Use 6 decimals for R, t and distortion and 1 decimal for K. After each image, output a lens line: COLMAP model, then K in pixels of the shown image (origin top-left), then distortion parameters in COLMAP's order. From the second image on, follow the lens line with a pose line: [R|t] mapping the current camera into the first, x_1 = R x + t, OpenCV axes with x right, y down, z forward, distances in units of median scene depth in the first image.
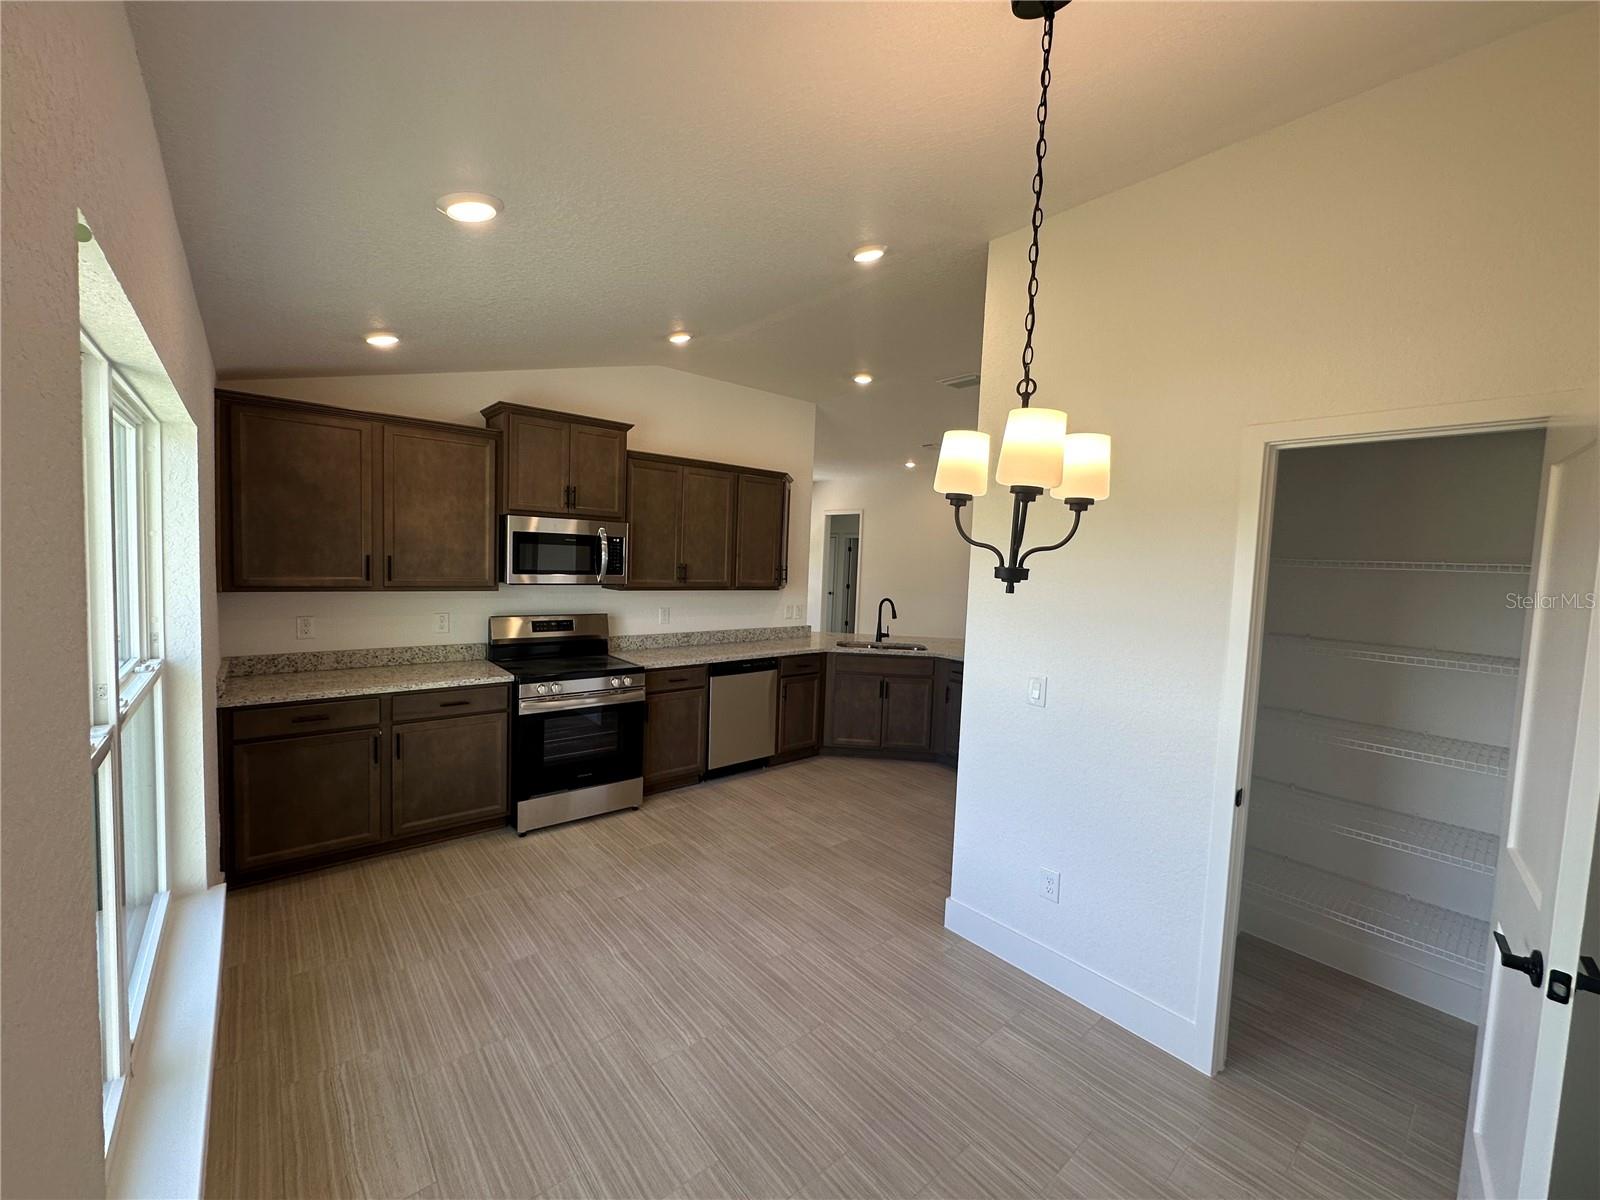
lens RADIAL K [[631.2, 0, 800.5], [0, 631.2, 596.4], [0, 0, 1]] dist [0.002415, 0.000210]
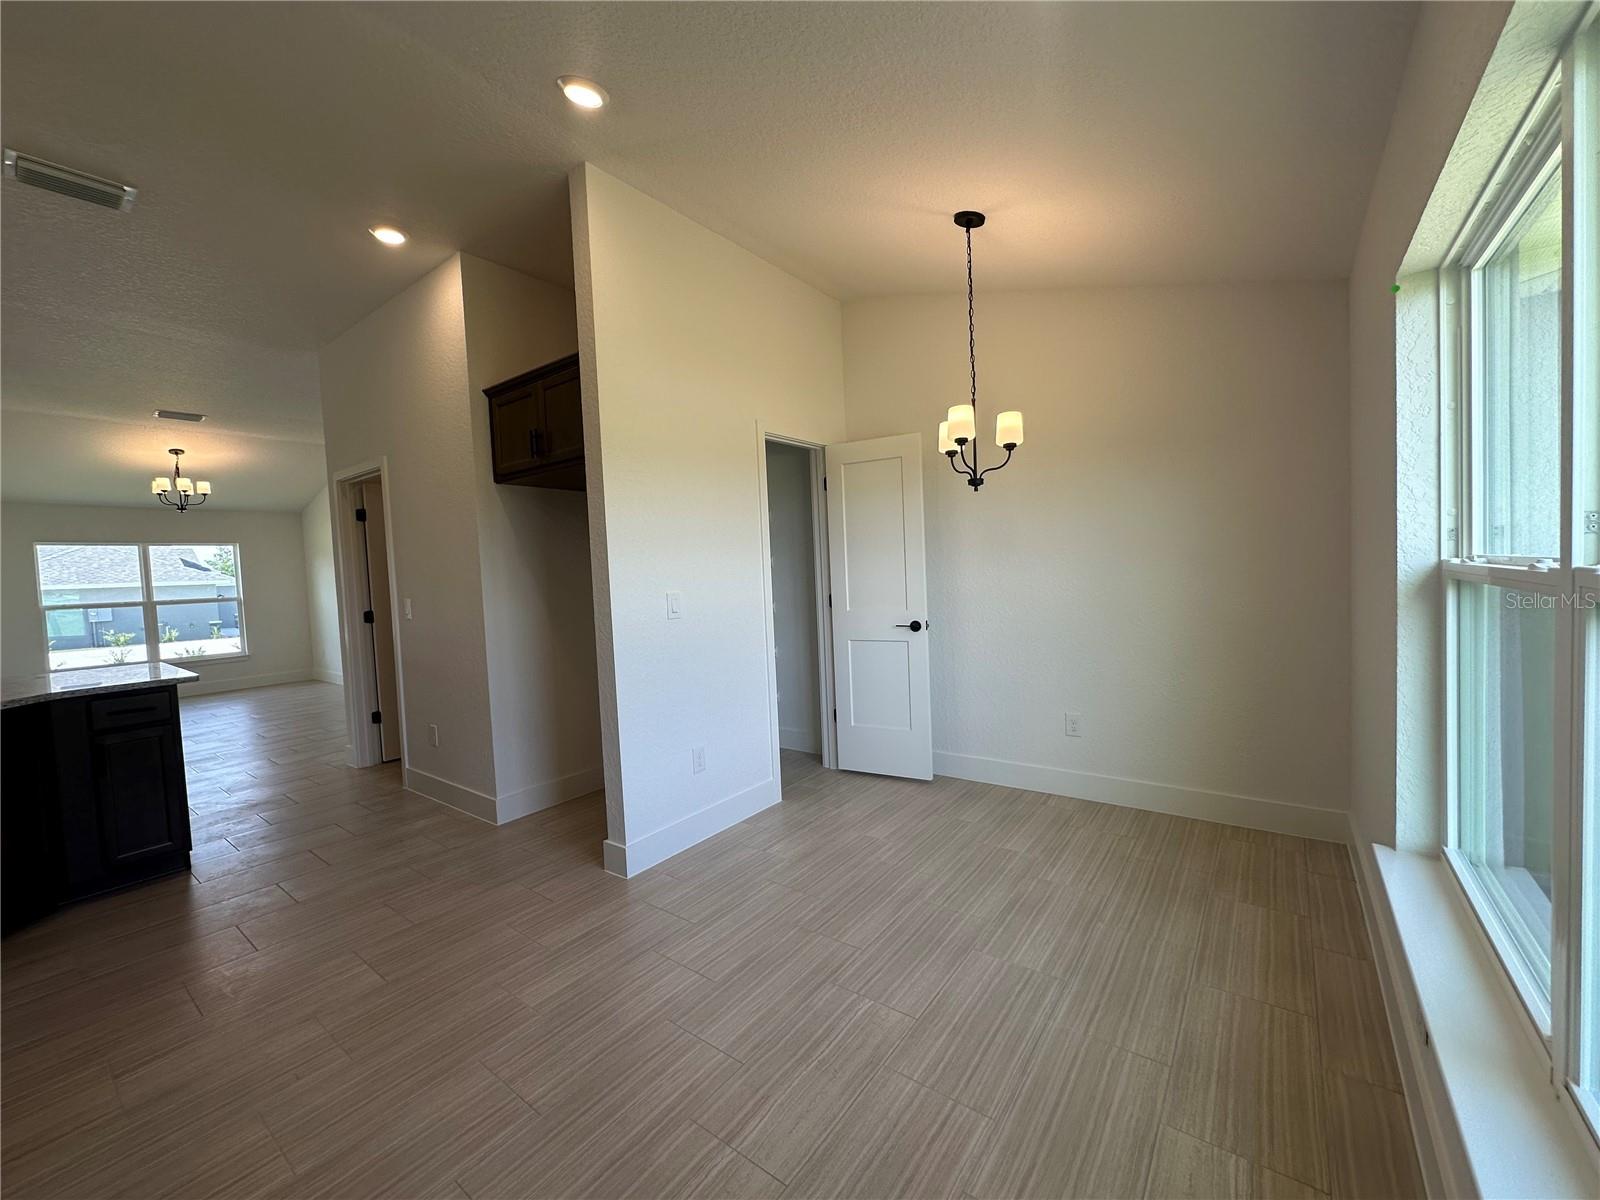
lens RADIAL K [[631.2, 0, 800.5], [0, 631.2, 596.4], [0, 0, 1]] dist [0.002415, 0.000210]
pose [[-0.208895, -0.075160, 0.975046, -1.044688], [0.094652, 0.990807, 0.096653, 0.053401], [-0.973347, 0.112480, -0.199861, 1.295881]]
